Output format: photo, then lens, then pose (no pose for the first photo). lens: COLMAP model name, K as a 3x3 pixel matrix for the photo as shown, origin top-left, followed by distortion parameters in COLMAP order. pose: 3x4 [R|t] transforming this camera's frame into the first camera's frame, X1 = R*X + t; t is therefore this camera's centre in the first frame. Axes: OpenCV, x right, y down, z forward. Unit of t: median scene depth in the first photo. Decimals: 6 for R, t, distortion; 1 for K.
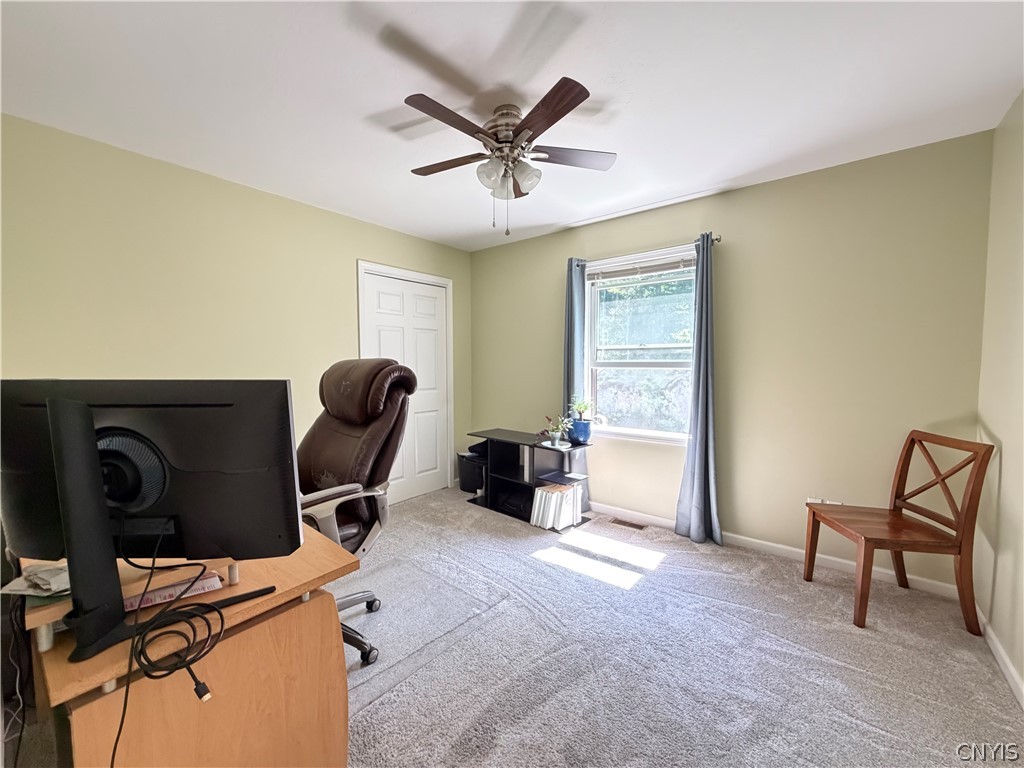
lens RADIAL K [[407.8, 0, 512.0], [0, 407.8, 384.0], [0, 0, 1]] dist [-0.000445, -0.000011]
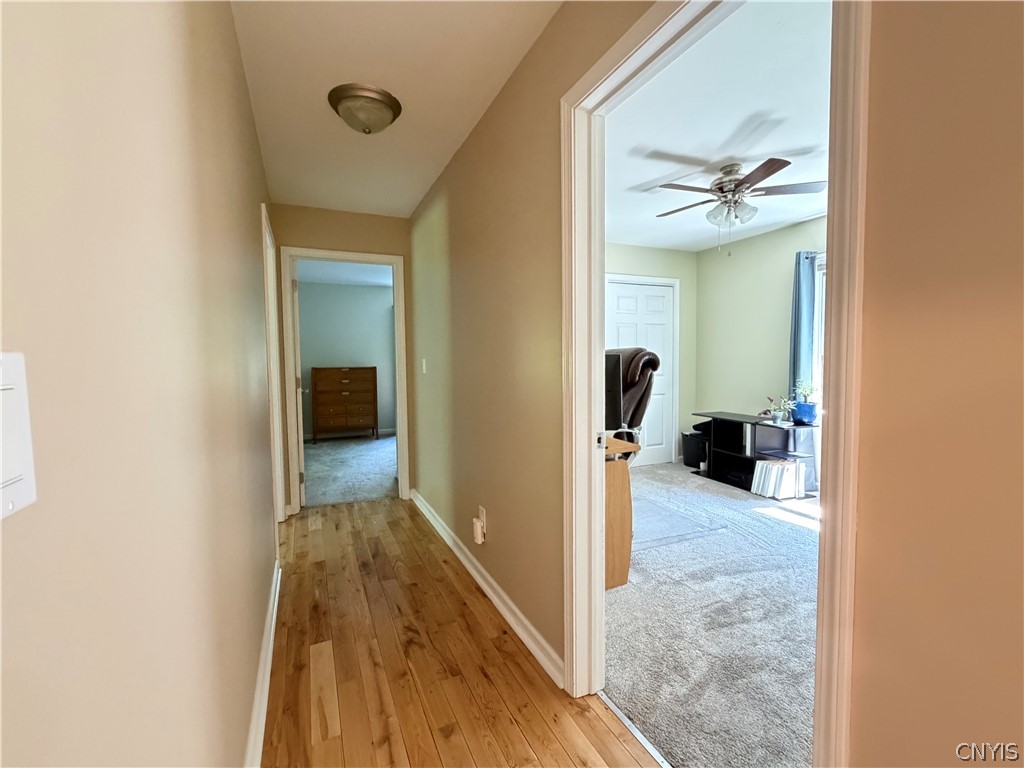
lens RADIAL K [[451.9, 0, 512.0], [0, 451.9, 384.0], [0, 0, 1]] dist [0.000924, 0.000031]
pose [[0.888834, 0.015485, -0.457967, 0.025432], [-0.013091, 0.999879, 0.008399, 0.040112], [0.458042, -0.001470, 0.888929, -0.429835]]
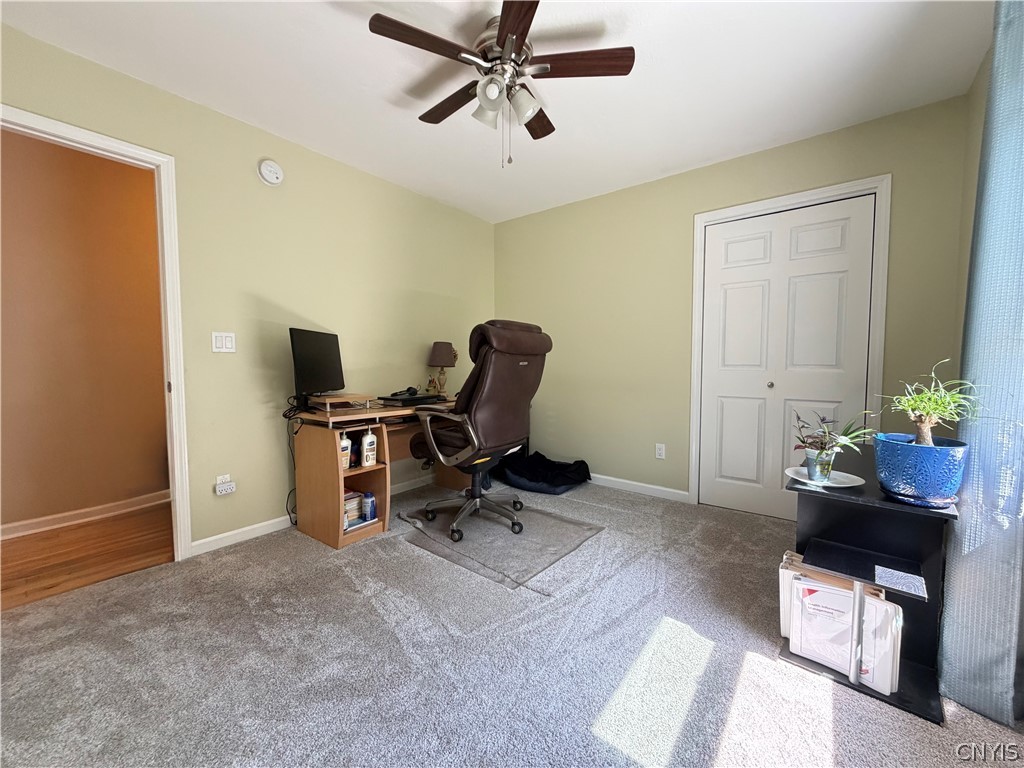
lens RADIAL K [[407.8, 0, 512.0], [0, 407.8, 384.0], [0, 0, 1]] dist [-0.000445, -0.000011]
pose [[0.003345, 0.055377, -0.998460, 0.557542], [-0.052109, 0.997119, 0.055128, 0.037210], [0.998636, 0.051844, 0.006221, 0.640070]]
